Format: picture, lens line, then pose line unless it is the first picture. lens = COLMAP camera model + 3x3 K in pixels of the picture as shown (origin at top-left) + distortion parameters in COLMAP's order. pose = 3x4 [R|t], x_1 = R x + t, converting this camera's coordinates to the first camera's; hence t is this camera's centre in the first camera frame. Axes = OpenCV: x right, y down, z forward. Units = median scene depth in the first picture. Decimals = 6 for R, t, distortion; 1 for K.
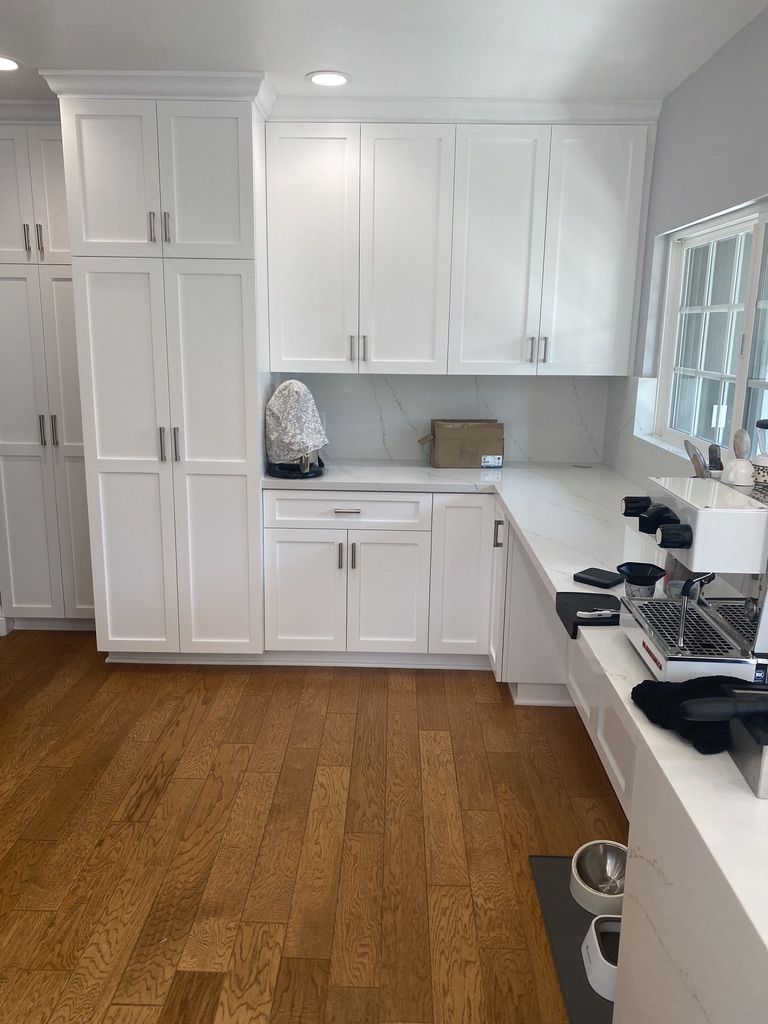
lens RADIAL K [[800.3, 0, 387.3], [0, 800.3, 518.2], [0, 0, 1]] dist [0.011868, -0.016714]
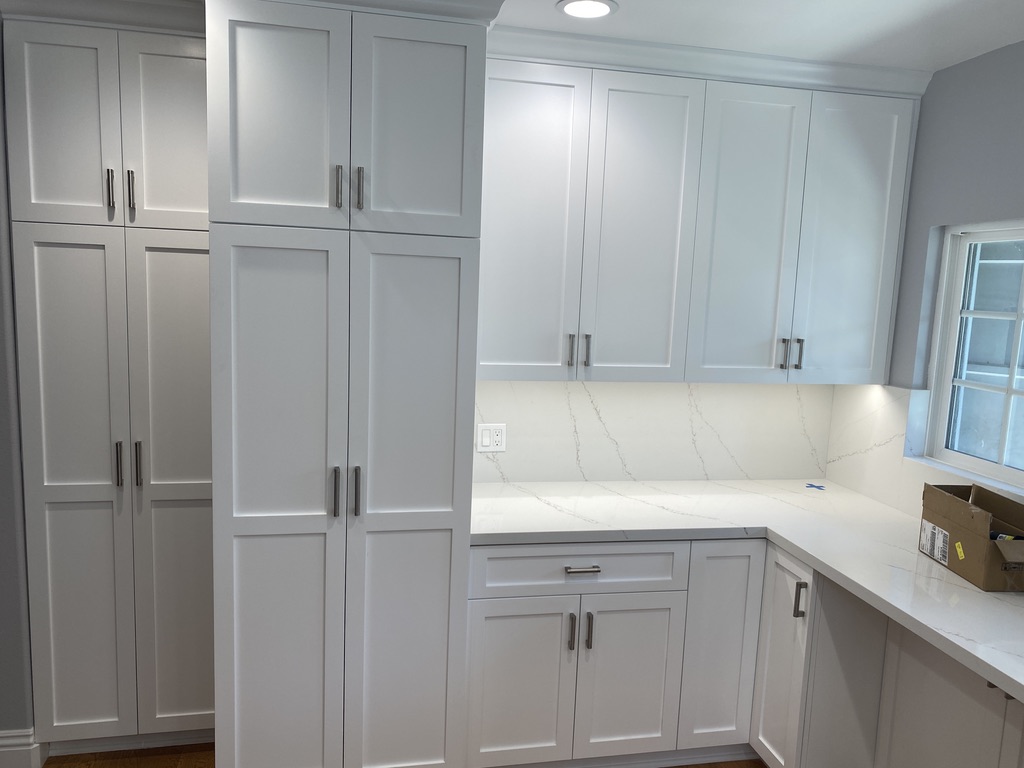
lens RADIAL K [[800.3, 0, 530.3], [0, 800.3, 397.4], [0, 0, 1]] dist [0.011868, -0.016714]
pose [[0.973399, -0.007986, 0.228978, -0.271077], [0.027220, 0.996345, -0.080967, -0.111939], [-0.227494, 0.085046, 0.970059, 0.282460]]
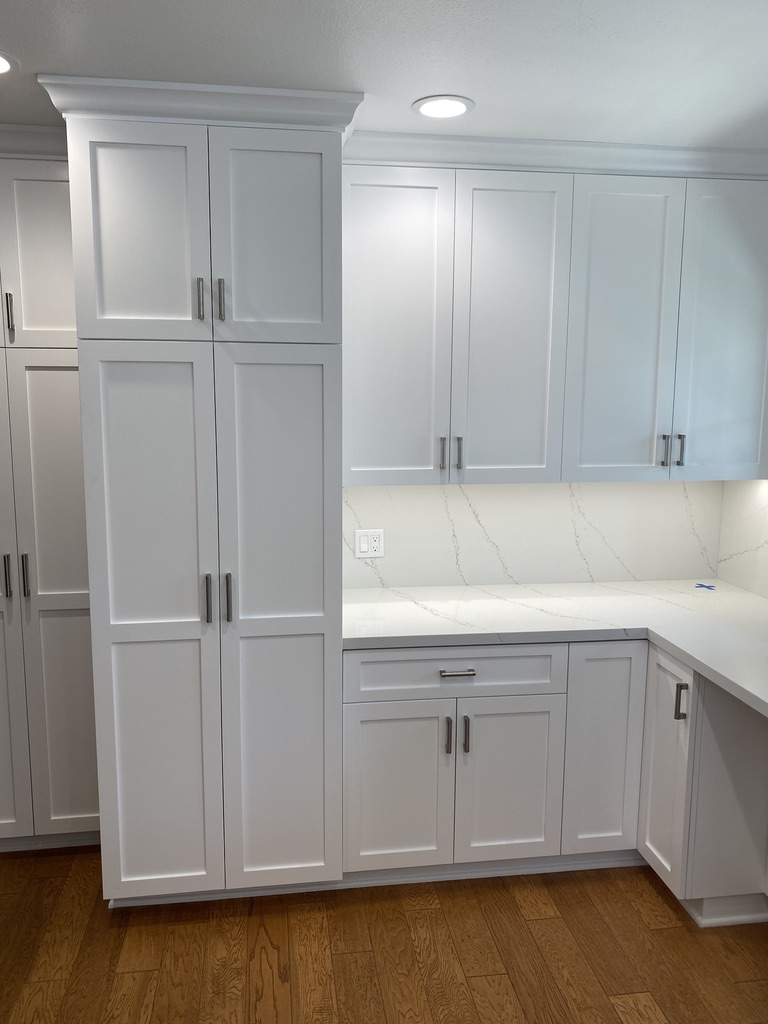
lens RADIAL K [[800.3, 0, 378.9], [0, 800.3, 509.9], [0, 0, 1]] dist [0.011868, -0.016714]
pose [[0.987886, -0.034263, 0.151350, -0.232942], [0.046712, 0.995742, -0.079477, -0.106155], [-0.147982, 0.085585, 0.985280, 0.274697]]
